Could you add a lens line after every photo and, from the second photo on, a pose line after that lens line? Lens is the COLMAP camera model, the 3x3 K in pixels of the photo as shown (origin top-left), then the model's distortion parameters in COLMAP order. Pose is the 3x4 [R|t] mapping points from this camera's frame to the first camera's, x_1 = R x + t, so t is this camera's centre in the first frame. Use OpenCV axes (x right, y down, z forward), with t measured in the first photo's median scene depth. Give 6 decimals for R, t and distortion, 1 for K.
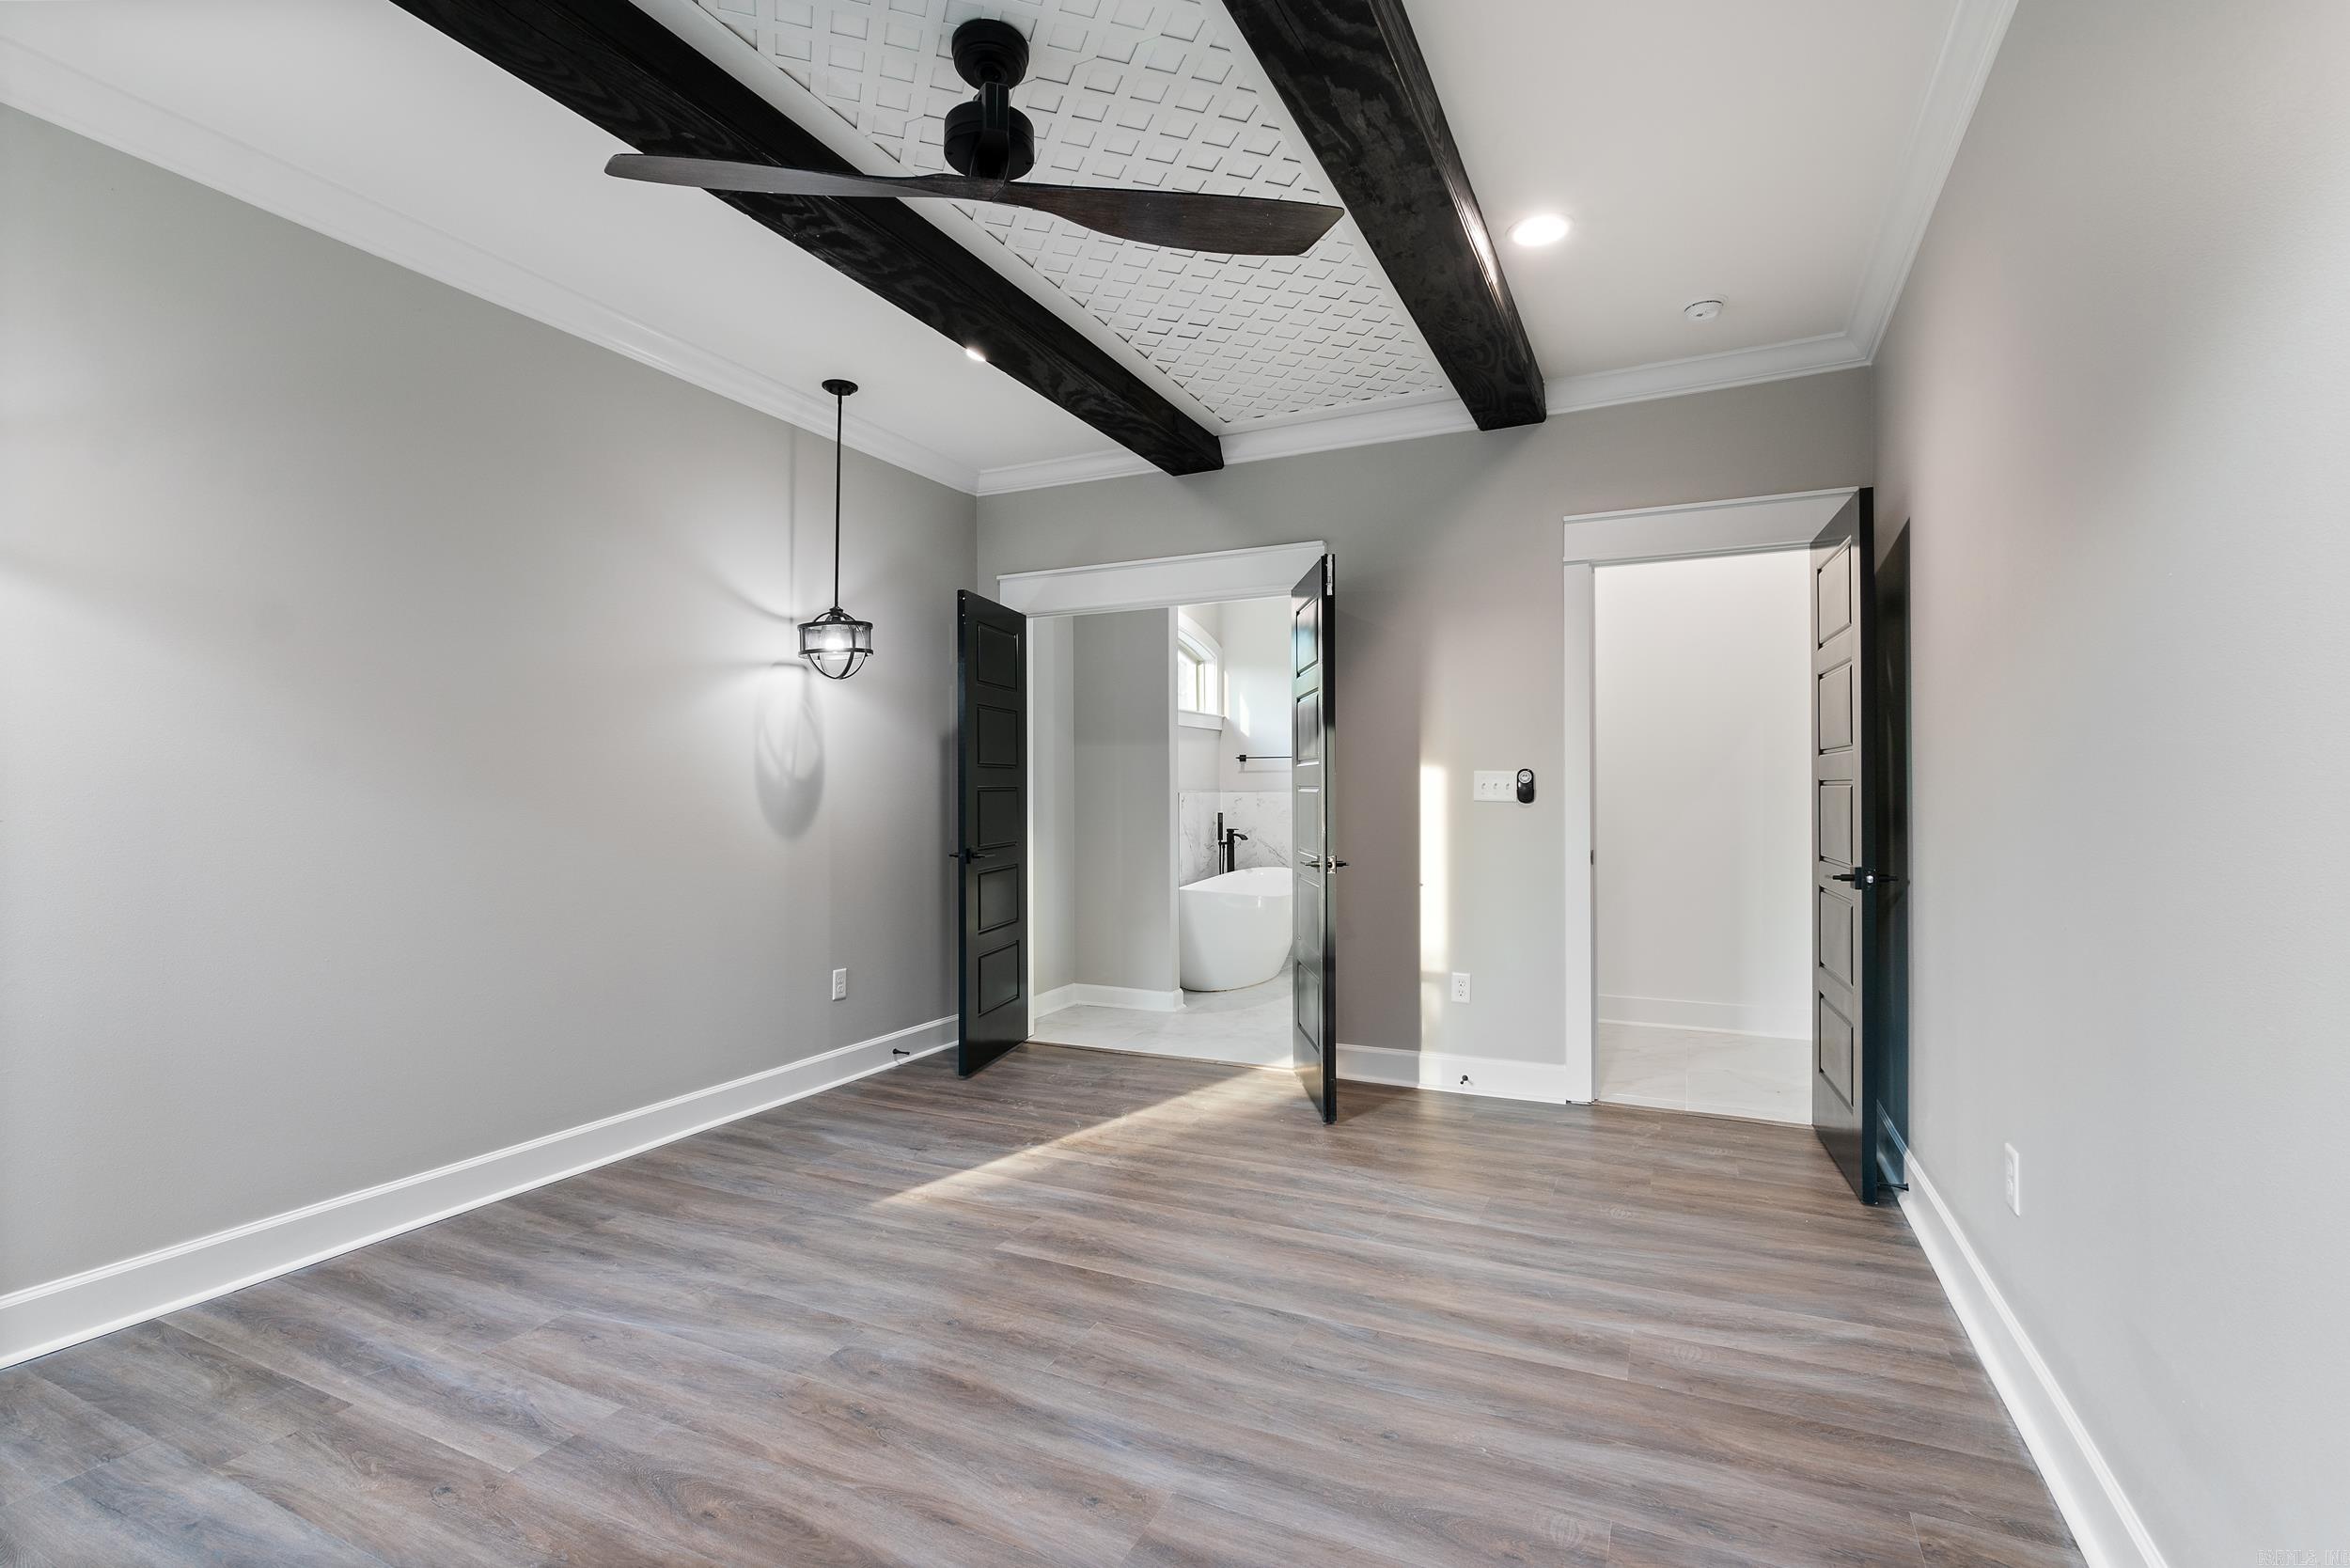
lens RADIAL K [[1089.5, 0, 1174.7], [0, 1089.5, 787.3], [0, 0, 1]] dist [-0.010324, 0.002186]
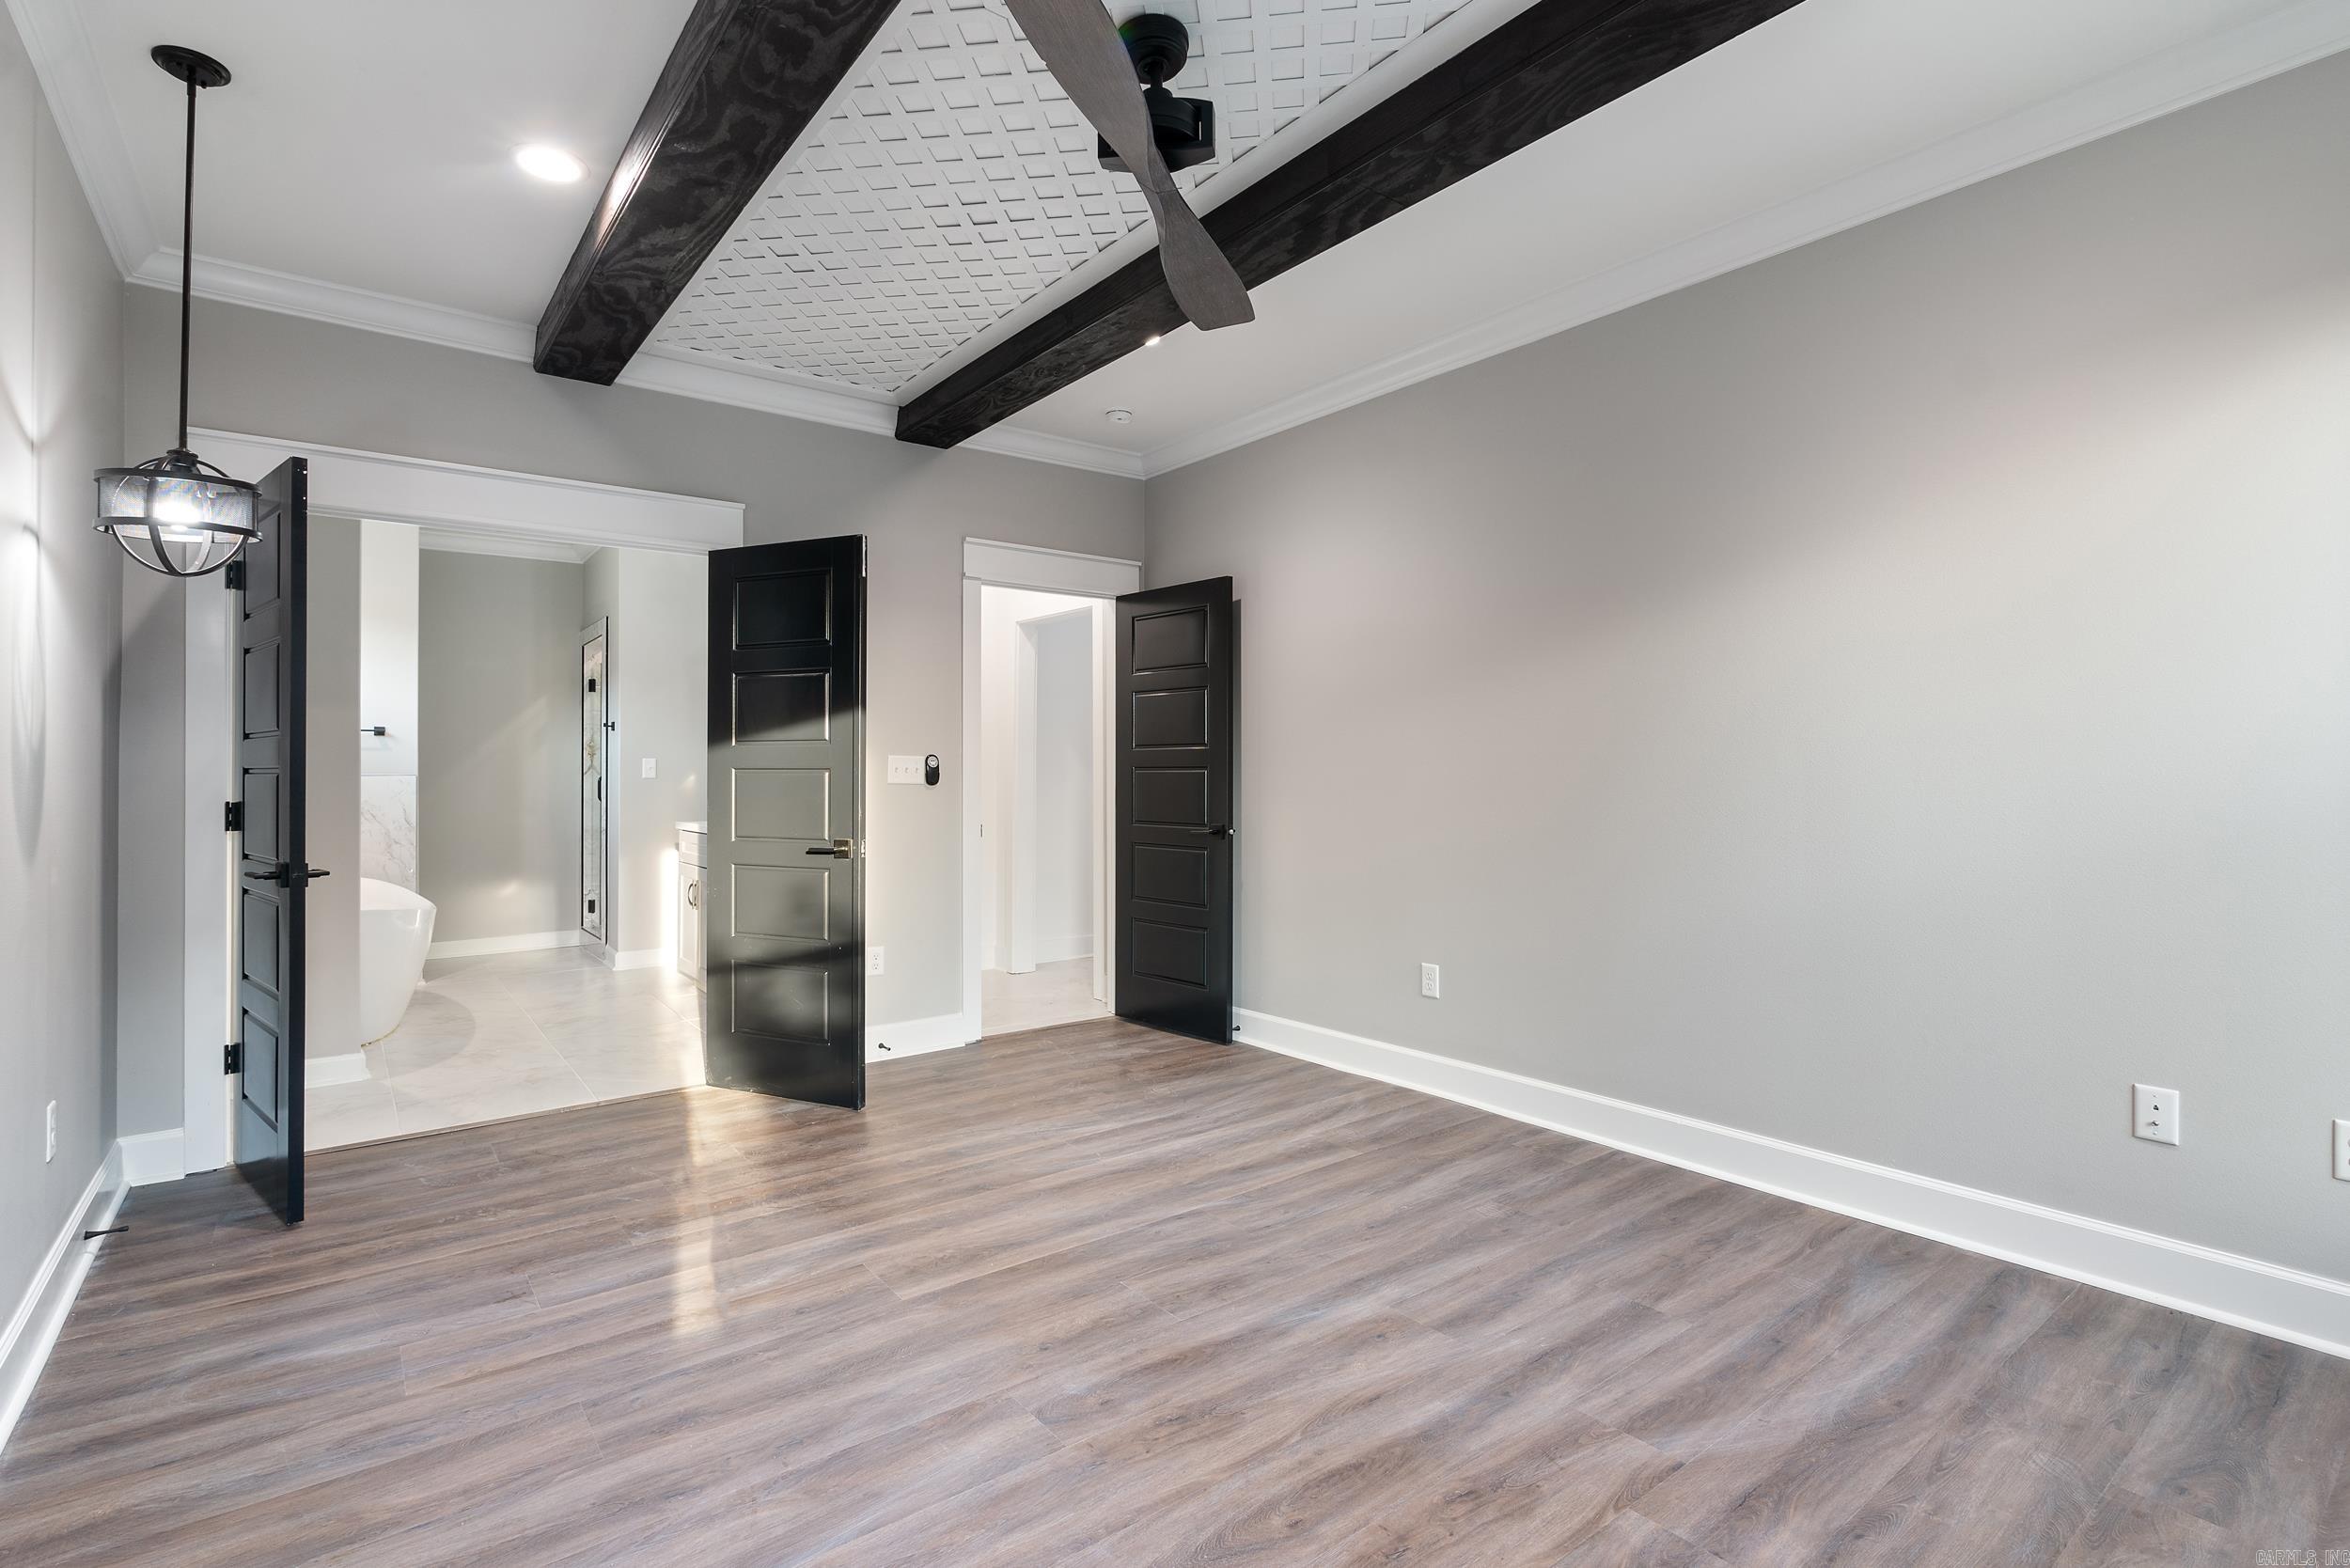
lens RADIAL K [[1089.5, 0, 1169.6], [0, 1089.5, 766.6], [0, 0, 1]] dist [-0.010324, 0.002186]
pose [[0.451390, 0.008170, 0.892289, -0.829056], [-0.003362, 0.999967, -0.007455, 0.004759], [-0.892320, 0.000365, 0.451403, 0.410351]]
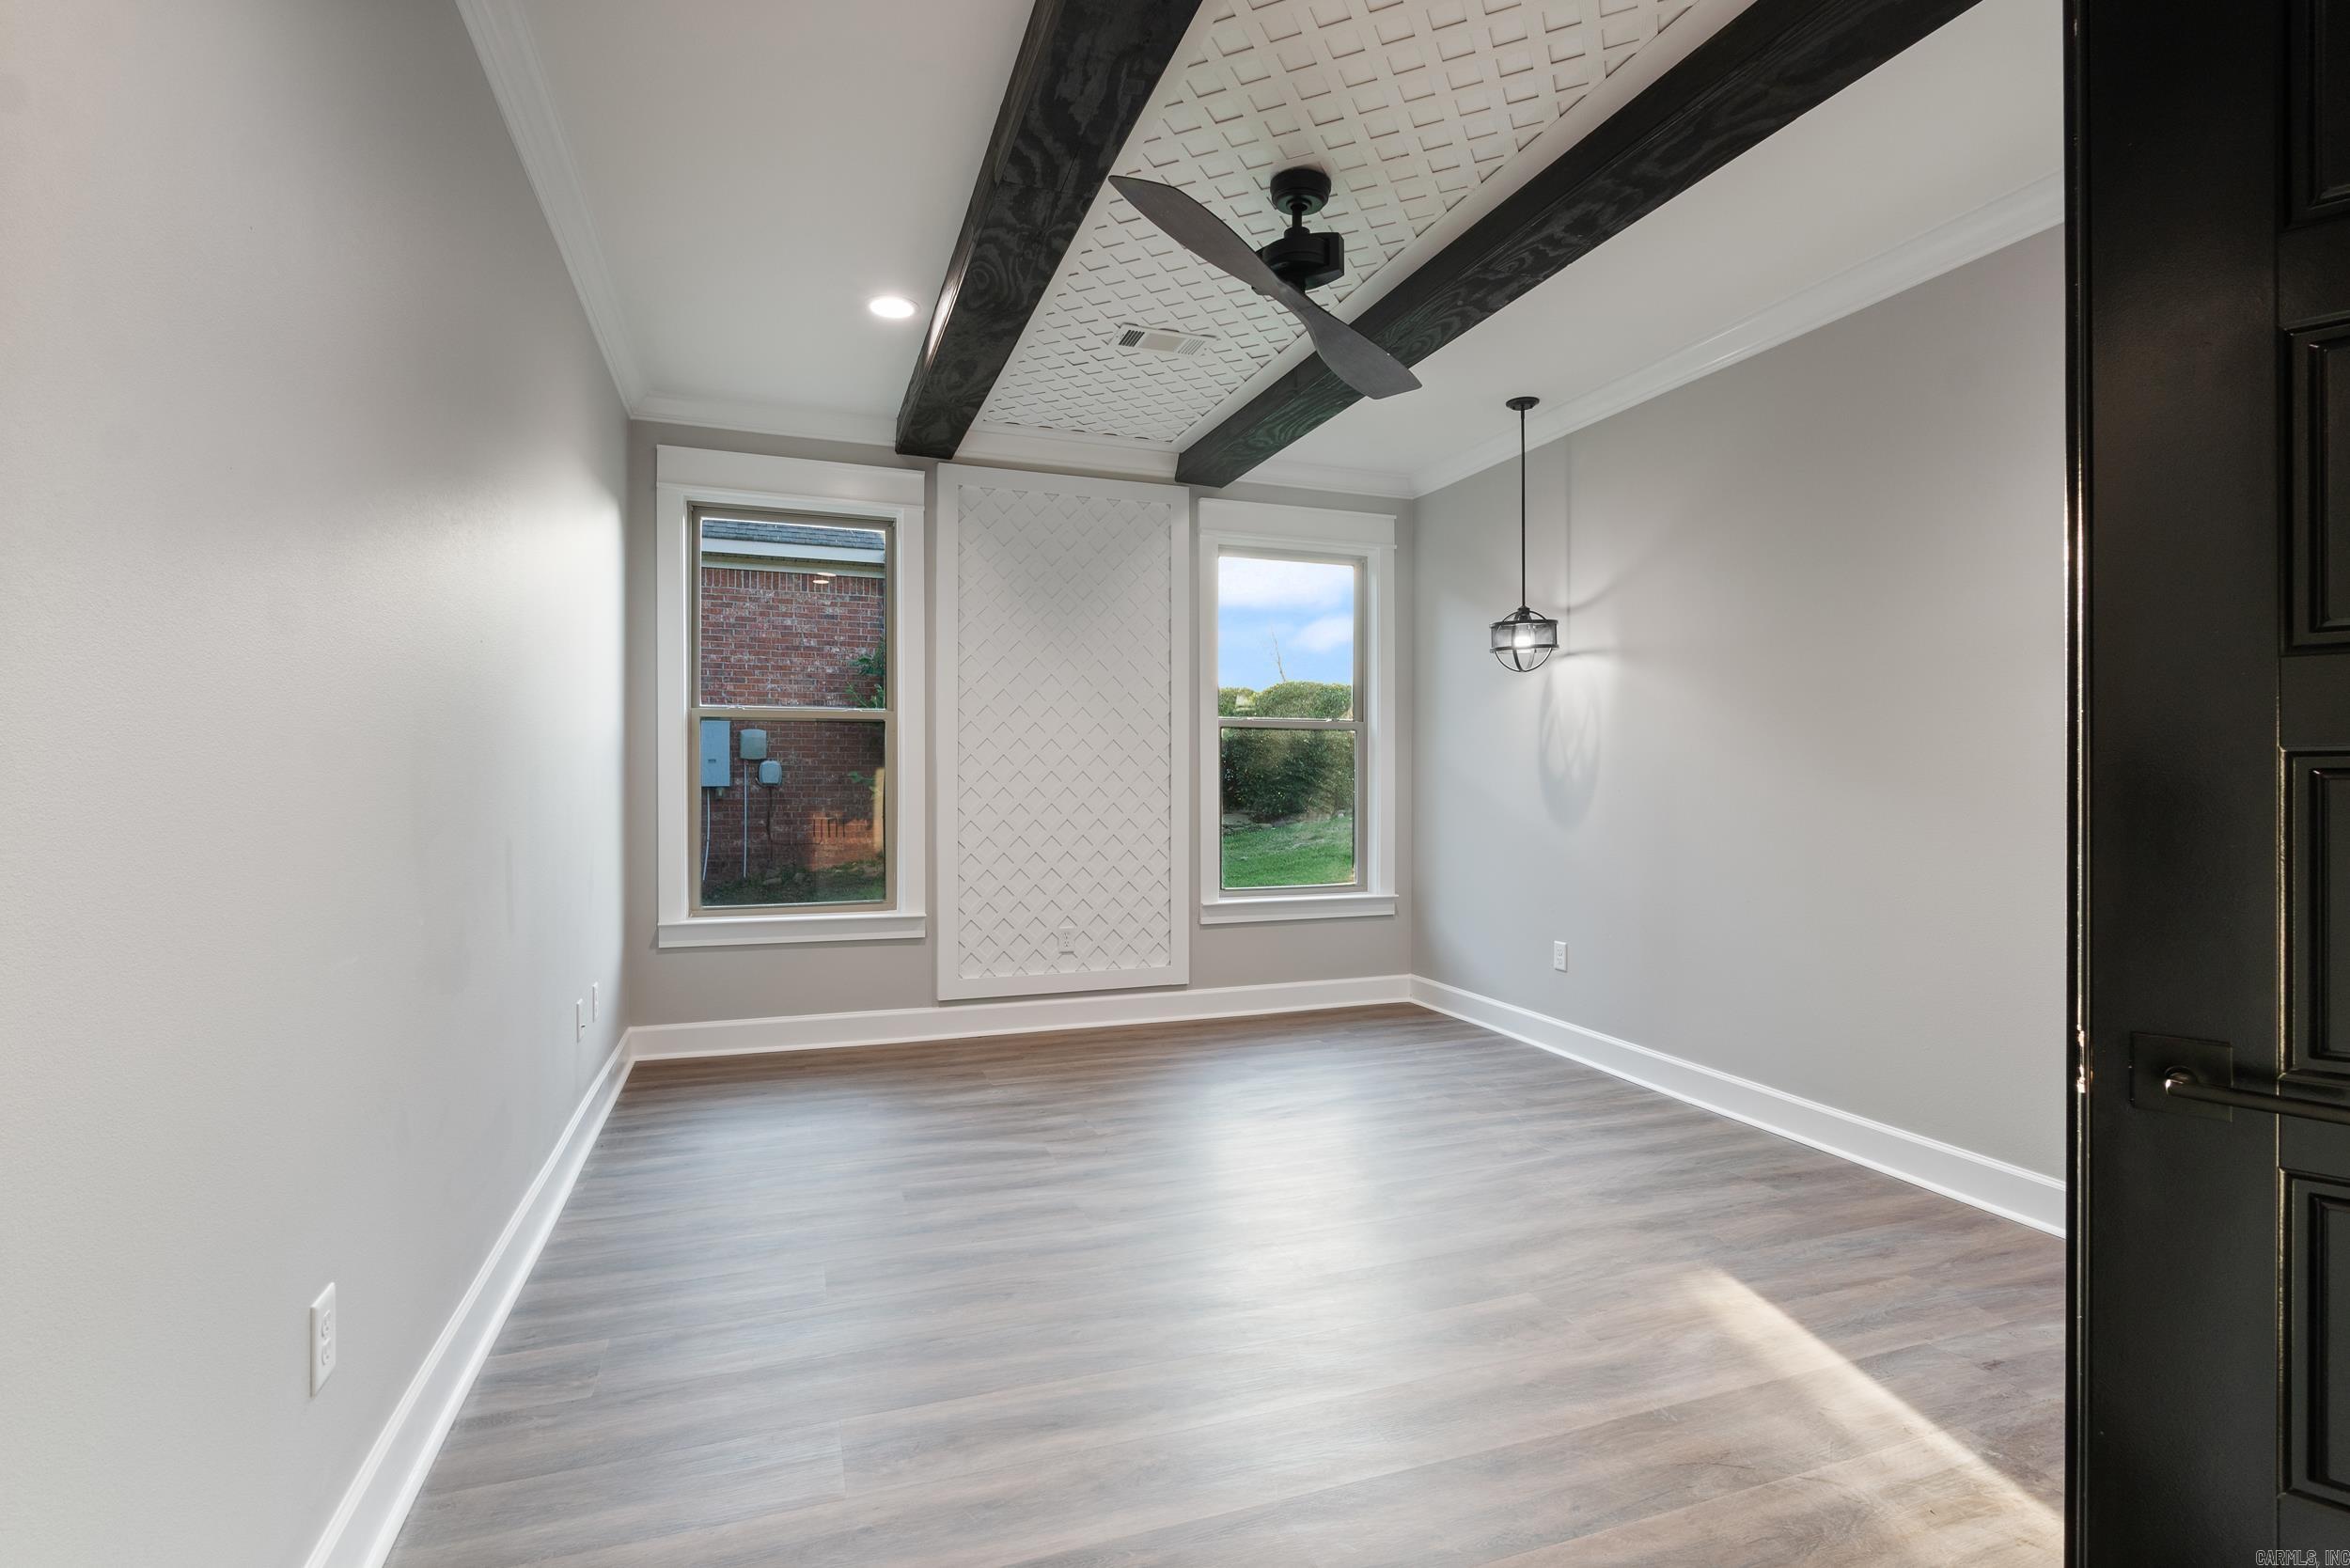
lens RADIAL K [[1089.5, 0, 1160.4], [0, 1089.5, 788.8], [0, 0, 1]] dist [-0.010324, 0.002186]
pose [[-0.708296, 0.008104, -0.705869, 0.652425], [0.001370, 0.999948, 0.010106, 0.005755], [0.705914, 0.006191, -0.708270, 1.382299]]
